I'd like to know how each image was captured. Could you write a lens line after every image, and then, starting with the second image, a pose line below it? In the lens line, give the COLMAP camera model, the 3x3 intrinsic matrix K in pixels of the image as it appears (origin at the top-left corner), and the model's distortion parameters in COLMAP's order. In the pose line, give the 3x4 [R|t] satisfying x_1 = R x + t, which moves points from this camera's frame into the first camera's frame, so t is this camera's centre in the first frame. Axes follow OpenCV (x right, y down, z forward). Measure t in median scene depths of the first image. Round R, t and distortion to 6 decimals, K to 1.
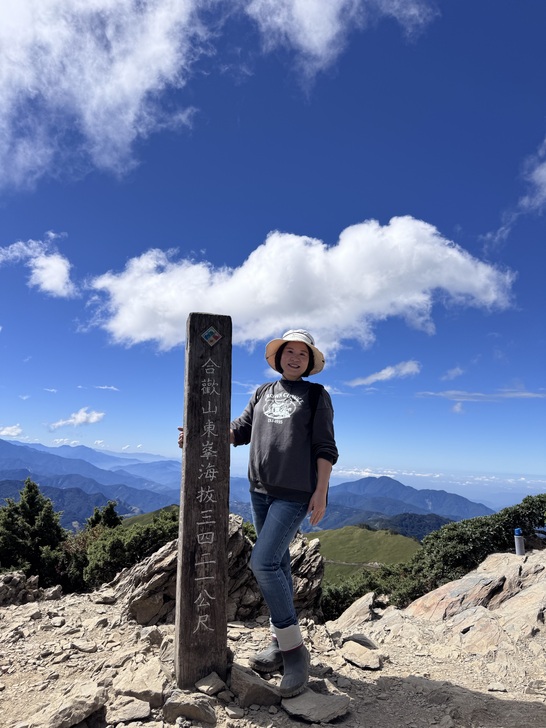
lens RADIAL K [[519.1, 0, 270.9], [0, 519.1, 360.1], [0, 0, 1]] dist [0.019131, -0.024253]
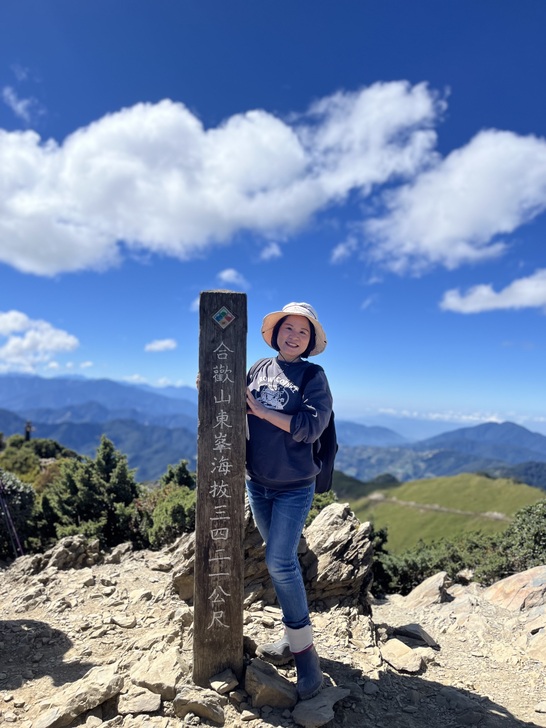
lens RADIAL K [[551.6, 0, 278.4], [0, 551.6, 369.7], [0, 0, 1]] dist [0.069760, -0.081566]
pose [[0.983715, -0.001682, -0.179726, 0.121001], [0.025515, 0.991137, 0.130373, -0.062652], [0.177914, -0.132836, 0.975039, 0.052496]]
